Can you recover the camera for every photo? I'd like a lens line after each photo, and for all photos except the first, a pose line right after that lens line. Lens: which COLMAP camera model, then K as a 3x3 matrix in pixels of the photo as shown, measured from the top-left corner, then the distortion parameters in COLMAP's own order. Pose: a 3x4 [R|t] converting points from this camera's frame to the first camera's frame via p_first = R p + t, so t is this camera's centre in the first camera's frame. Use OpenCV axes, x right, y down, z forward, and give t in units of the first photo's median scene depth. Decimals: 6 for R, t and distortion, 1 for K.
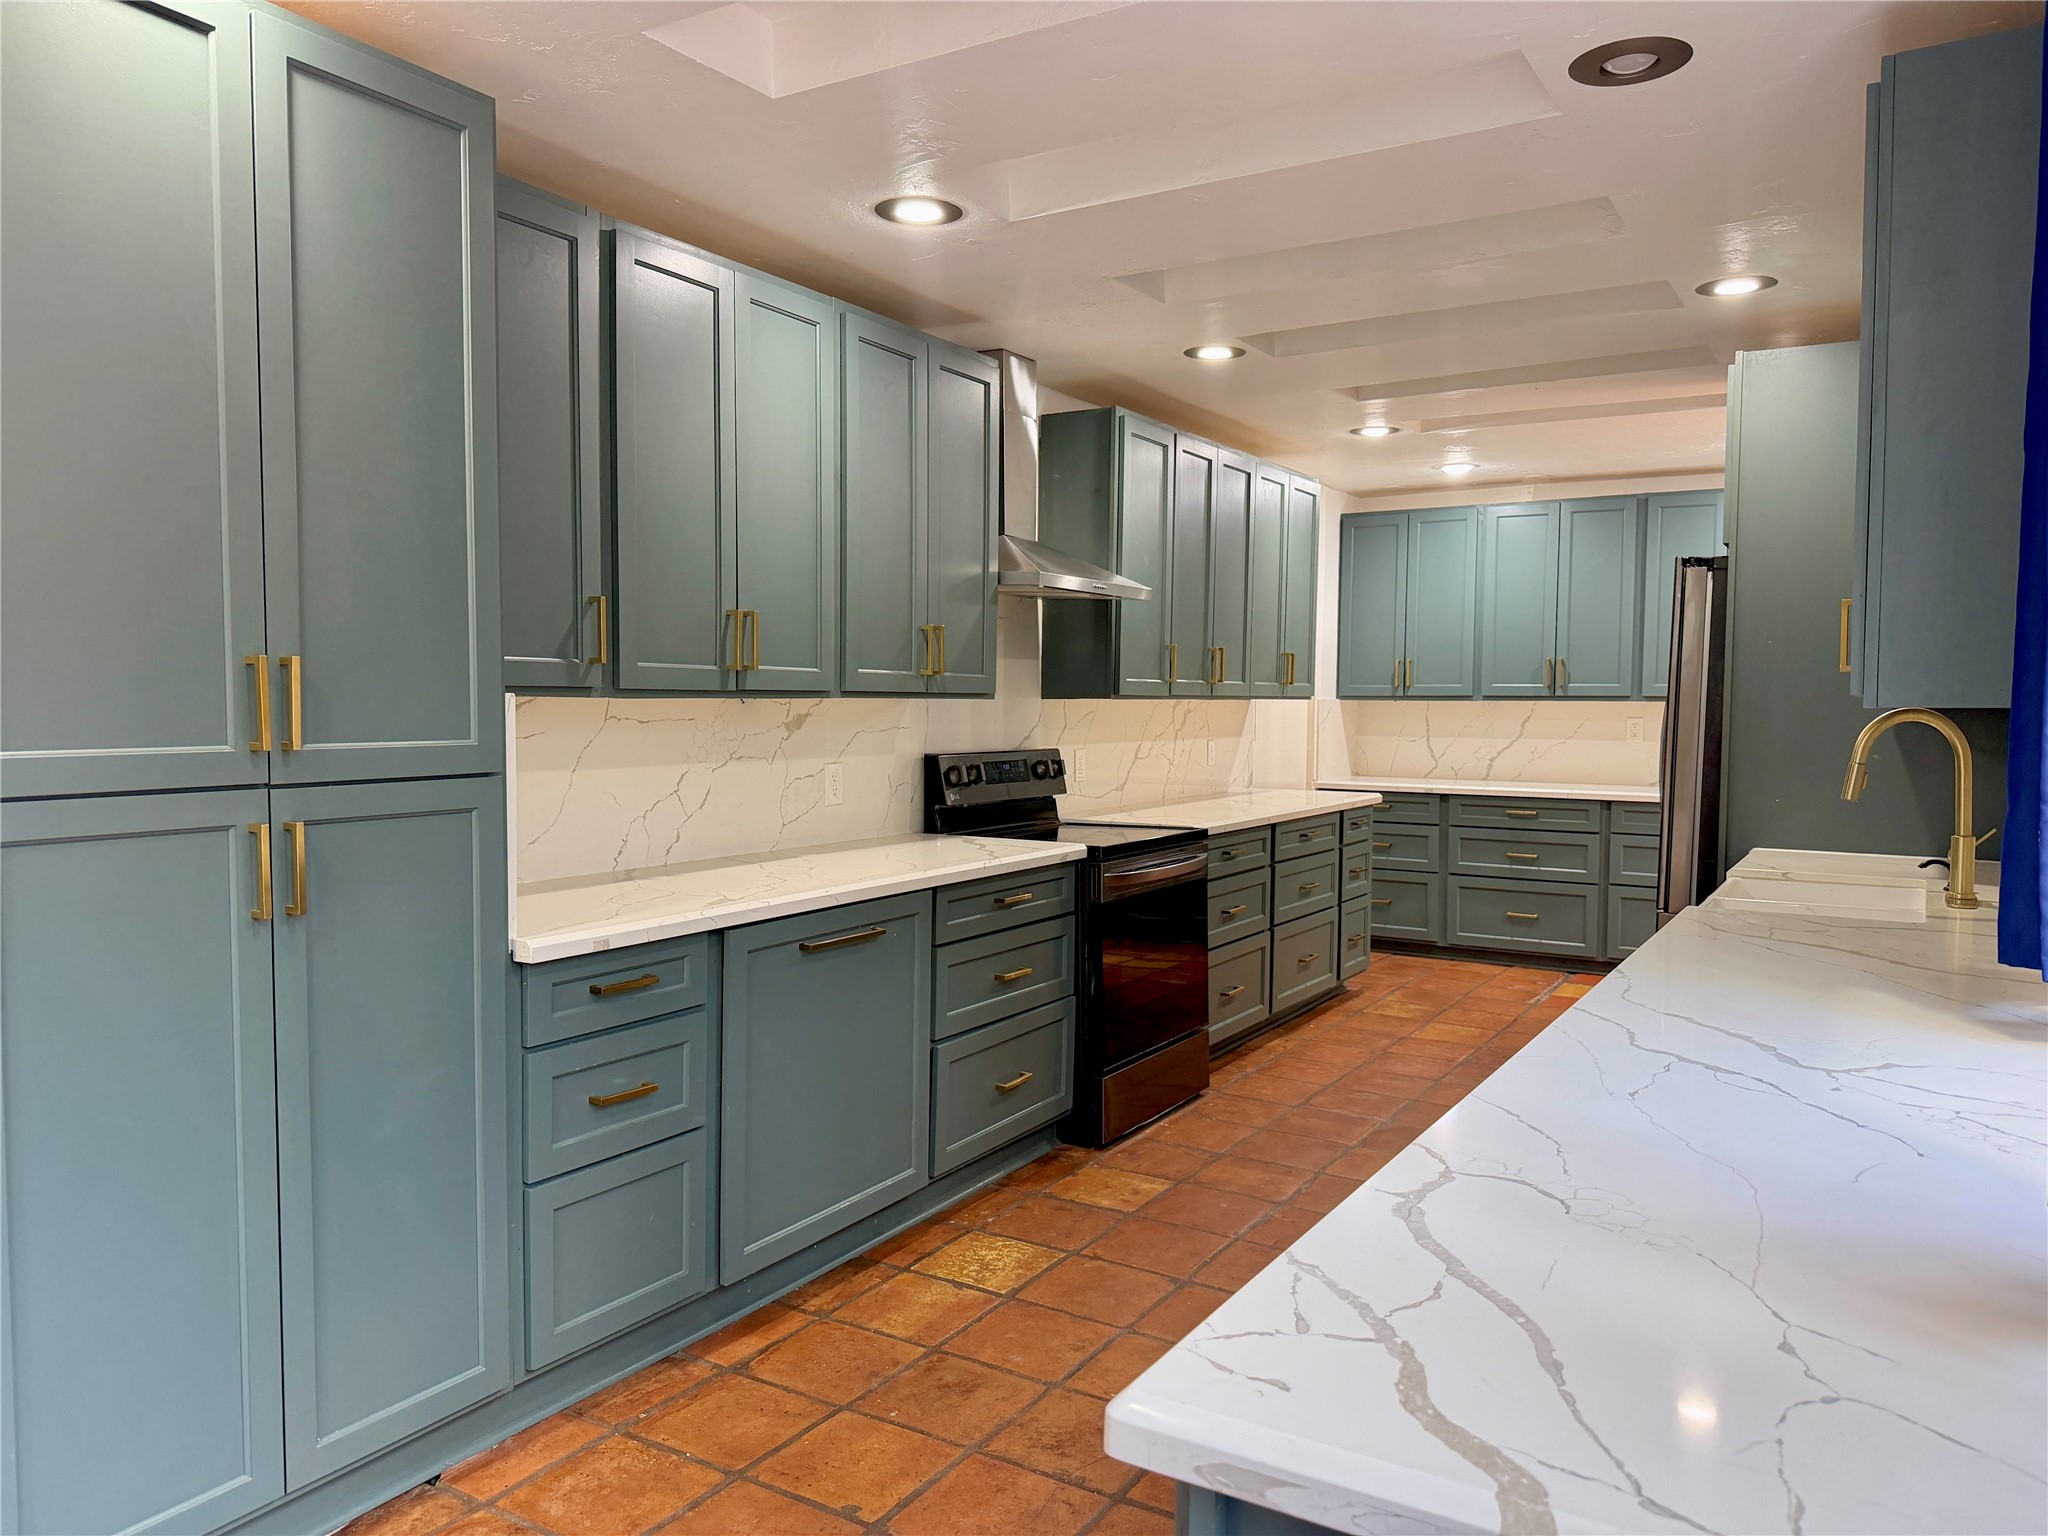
lens RADIAL K [[1471.0, 0, 1012.8], [0, 1471.0, 768.9], [0, 0, 1]] dist [0.065408, -0.027531]
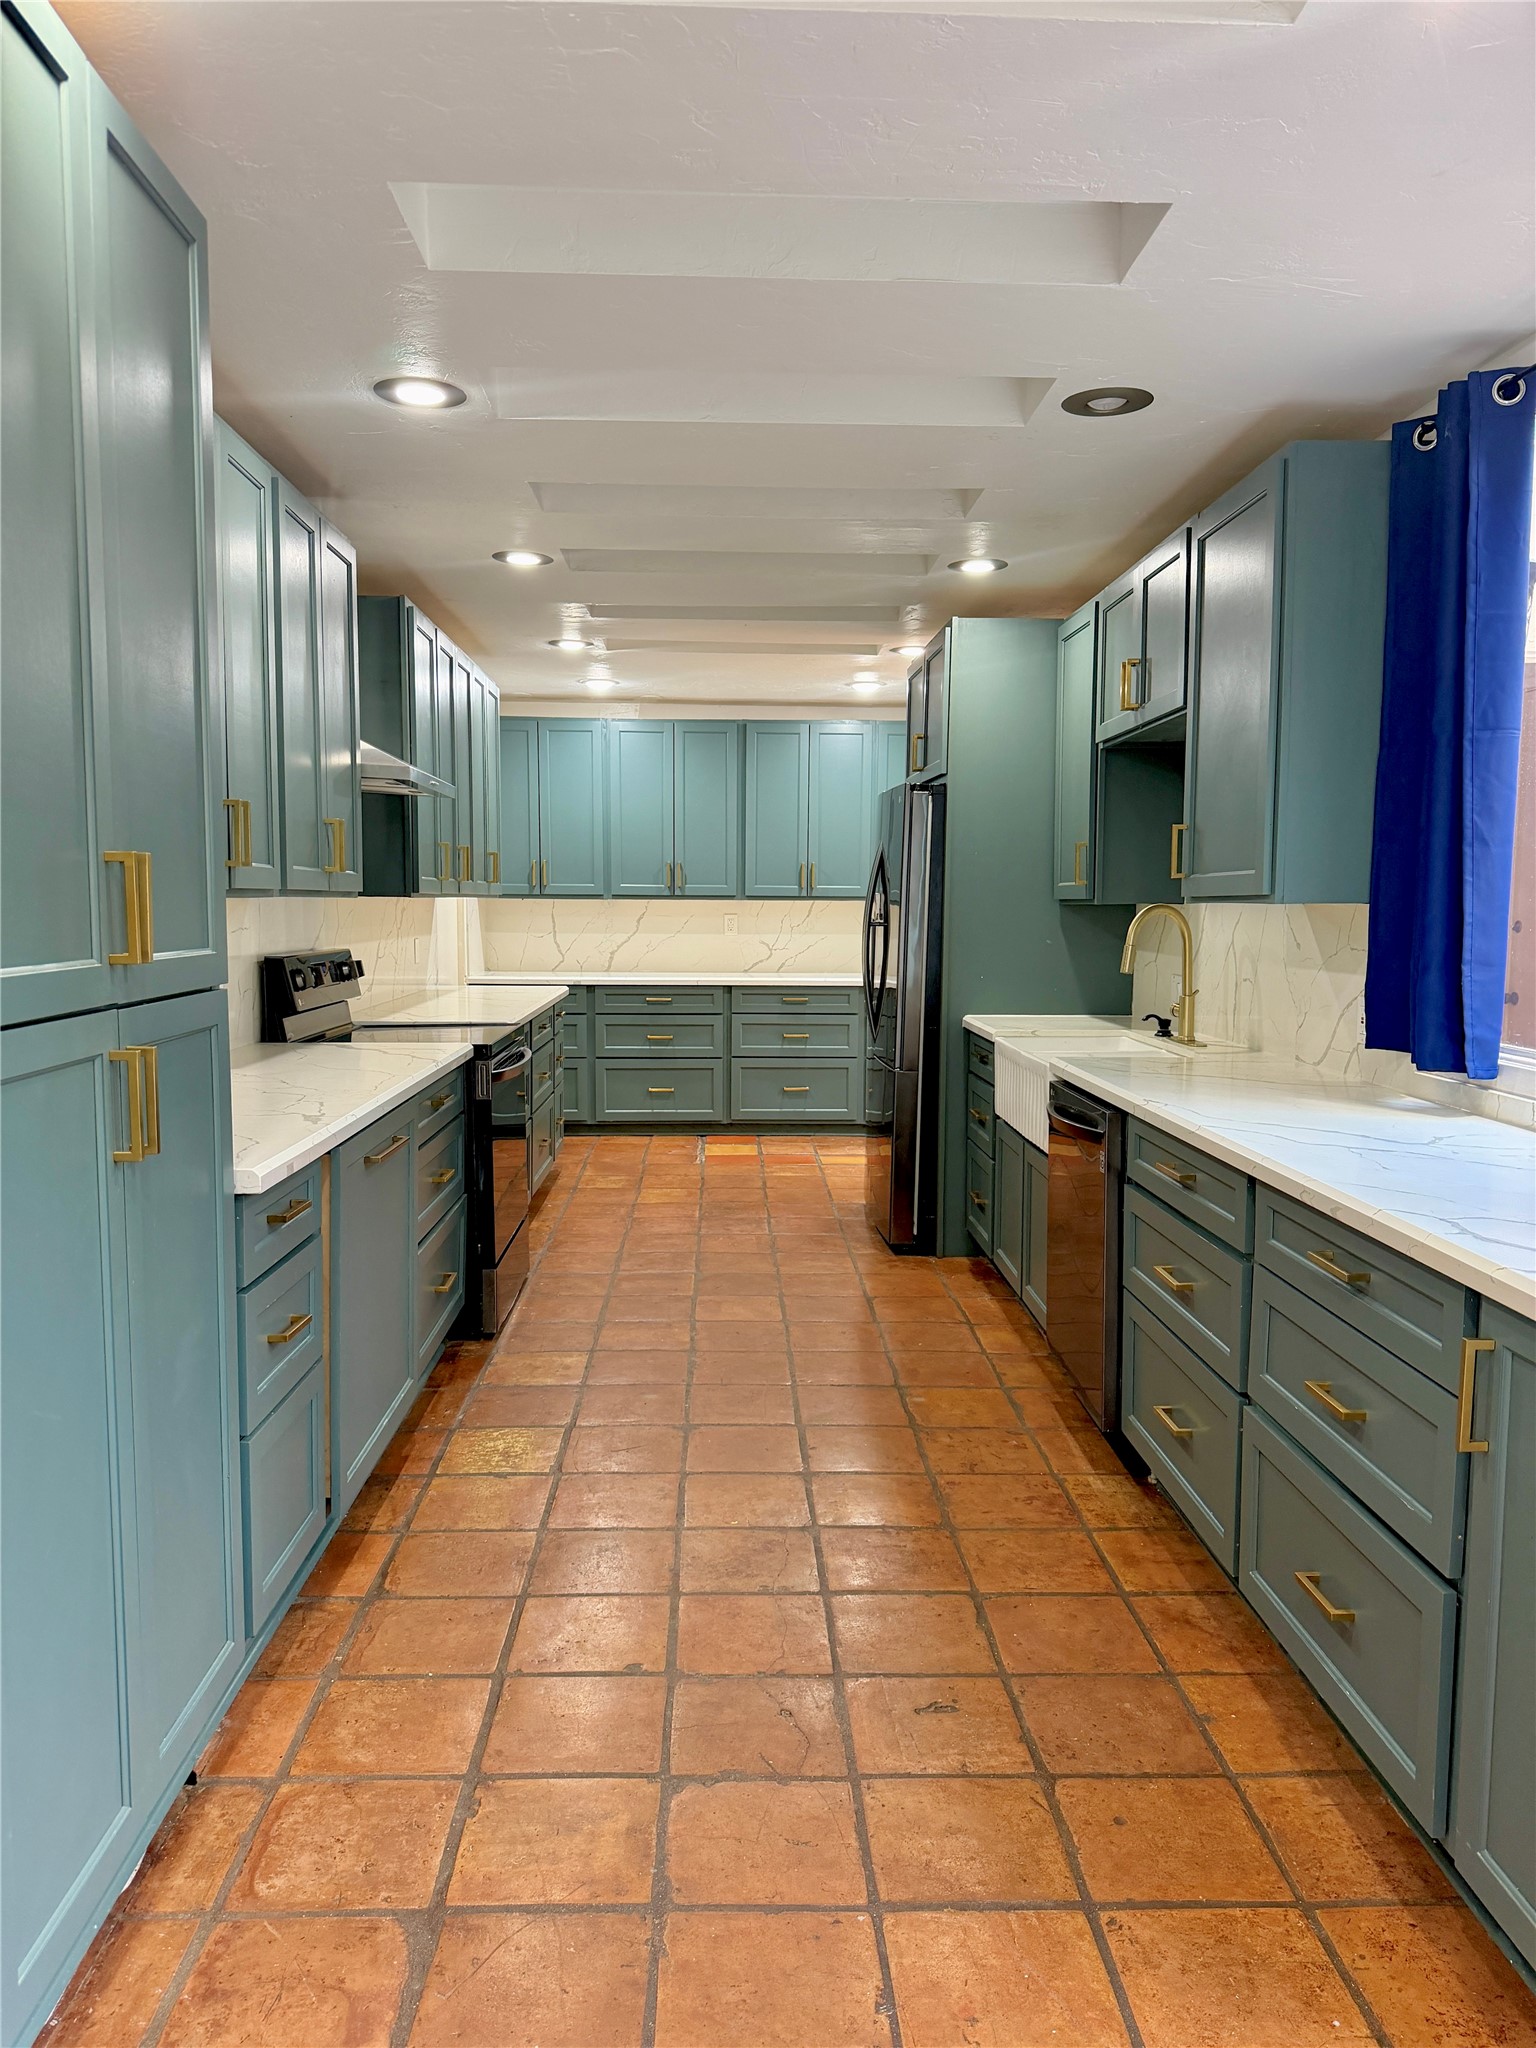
lens RADIAL K [[1471.0, 0, 747.2], [0, 1471.0, 1038.9], [0, 0, 1]] dist [0.065408, -0.027531]
pose [[0.832482, -0.054633, 0.551352, -0.318568], [0.027480, 0.997973, 0.057397, -0.003990], [-0.553370, -0.032631, 0.832296, 0.048281]]
